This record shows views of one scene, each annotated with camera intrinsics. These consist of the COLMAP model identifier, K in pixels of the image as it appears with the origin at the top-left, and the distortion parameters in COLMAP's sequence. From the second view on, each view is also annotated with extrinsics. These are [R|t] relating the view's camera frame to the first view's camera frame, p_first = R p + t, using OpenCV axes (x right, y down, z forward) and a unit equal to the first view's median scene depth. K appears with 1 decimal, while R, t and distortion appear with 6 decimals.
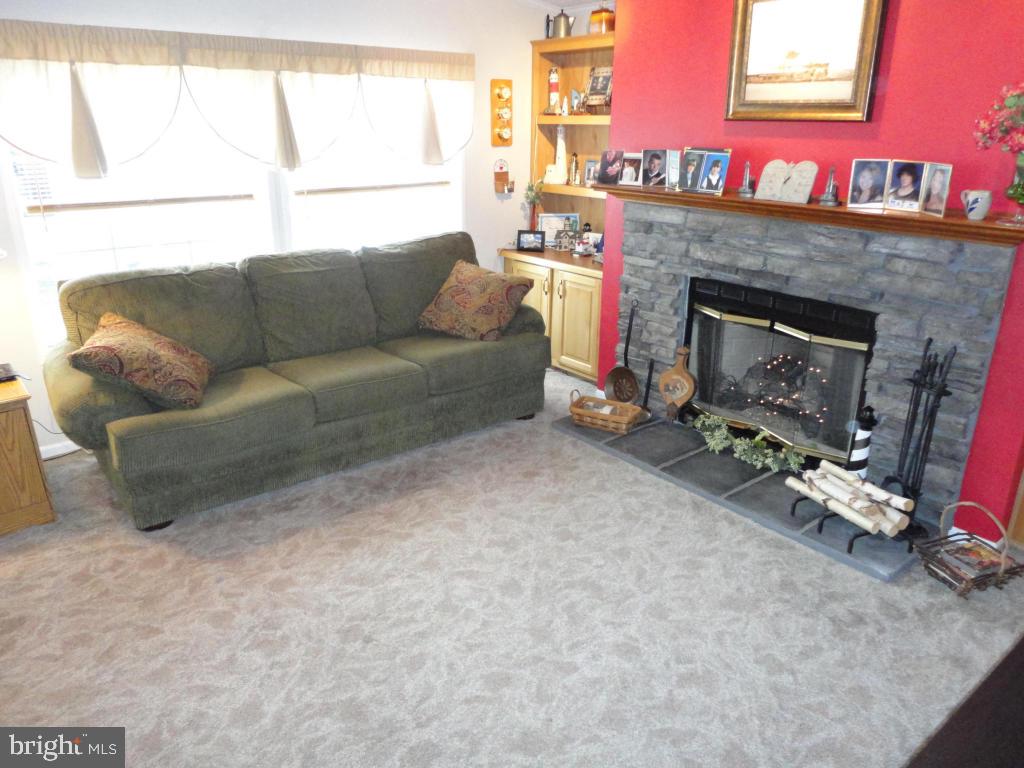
lens RADIAL K [[740.7, 0, 509.2], [0, 740.7, 383.5], [0, 0, 1]] dist [0.001030, -0.001556]
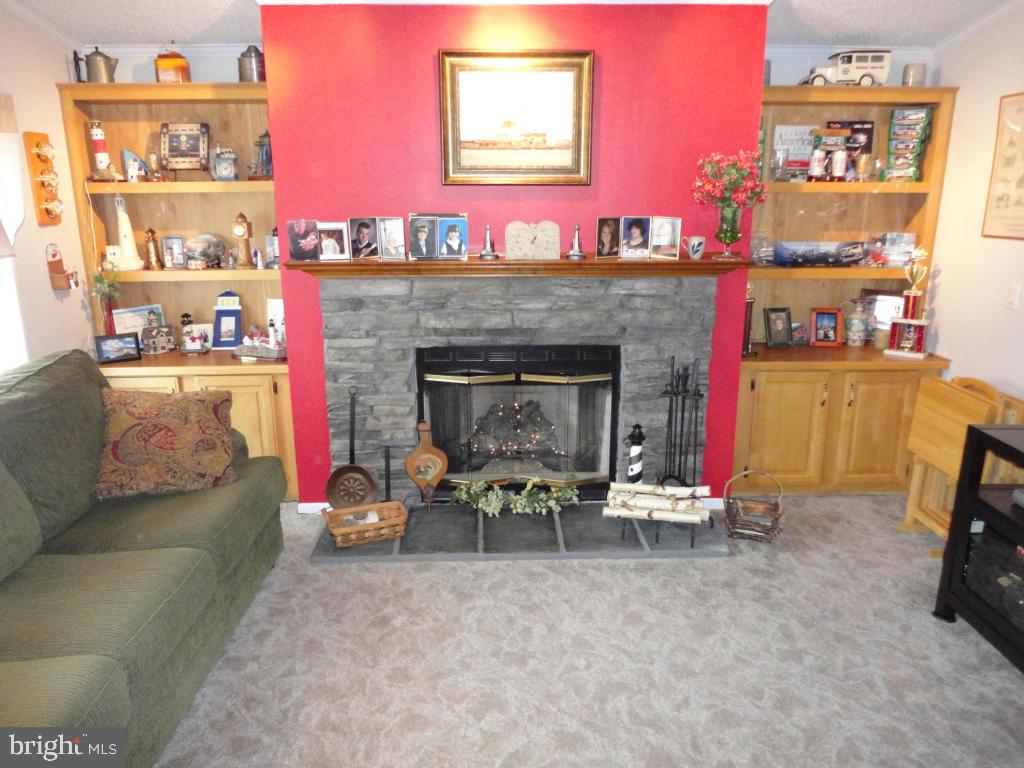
lens RADIAL K [[740.7, 0, 510.5], [0, 740.7, 384.0], [0, 0, 1]] dist [0.001030, -0.001556]
pose [[0.606021, -0.213462, 0.766272, -0.442169], [0.275636, 0.959990, 0.049434, -0.123303], [-0.746166, 0.181254, 0.640612, 0.344175]]
